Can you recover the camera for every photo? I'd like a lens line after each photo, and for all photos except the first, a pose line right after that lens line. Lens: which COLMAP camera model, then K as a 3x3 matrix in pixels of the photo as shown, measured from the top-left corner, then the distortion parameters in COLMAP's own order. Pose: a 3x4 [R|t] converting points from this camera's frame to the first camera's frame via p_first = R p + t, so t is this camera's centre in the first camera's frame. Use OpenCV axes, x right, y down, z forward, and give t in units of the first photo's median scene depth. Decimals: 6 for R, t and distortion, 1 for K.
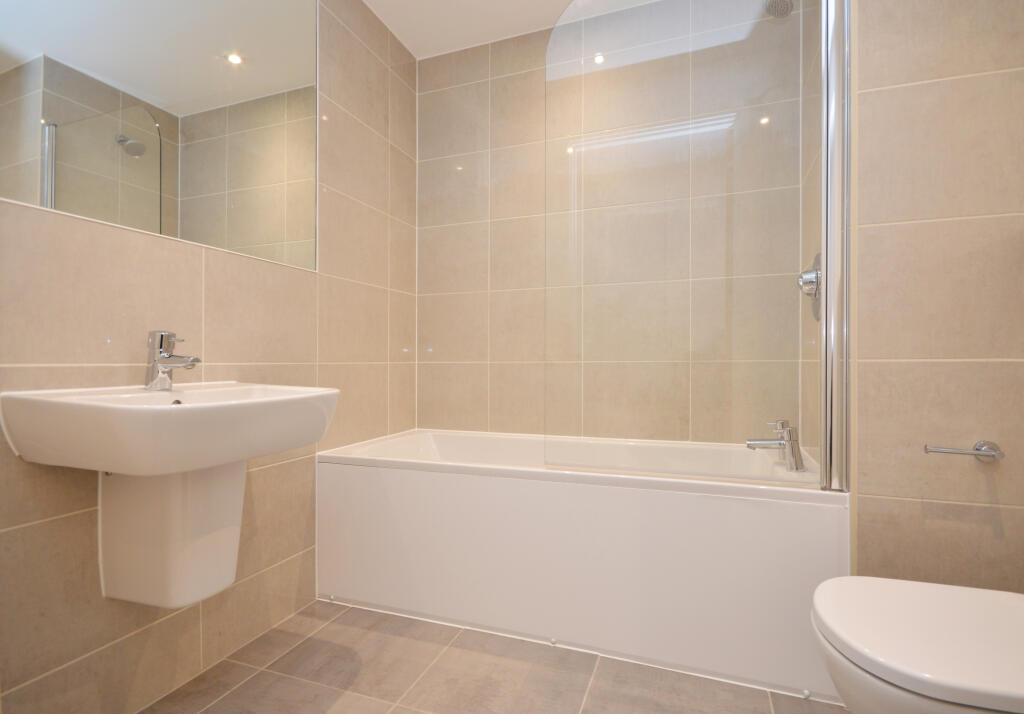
lens RADIAL K [[503.0, 0, 512.6], [0, 503.0, 360.9], [0, 0, 1]] dist [0.000318, 0.000026]
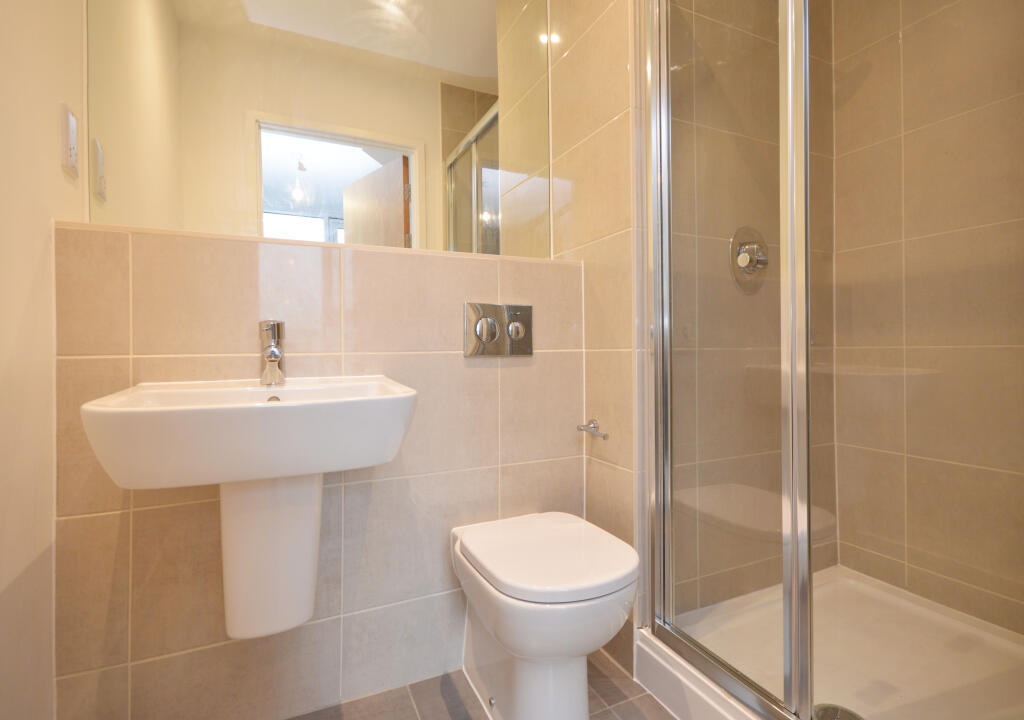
lens RADIAL K [[490.3, 0, 512.3], [0, 490.3, 358.6], [0, 0, 1]] dist [-0.000687, -0.000044]
pose [[0.717127, -0.003226, -0.696935, 0.245888], [0.015203, 0.999824, 0.011015, 0.007647], [0.696777, -0.018494, 0.717050, 0.662649]]
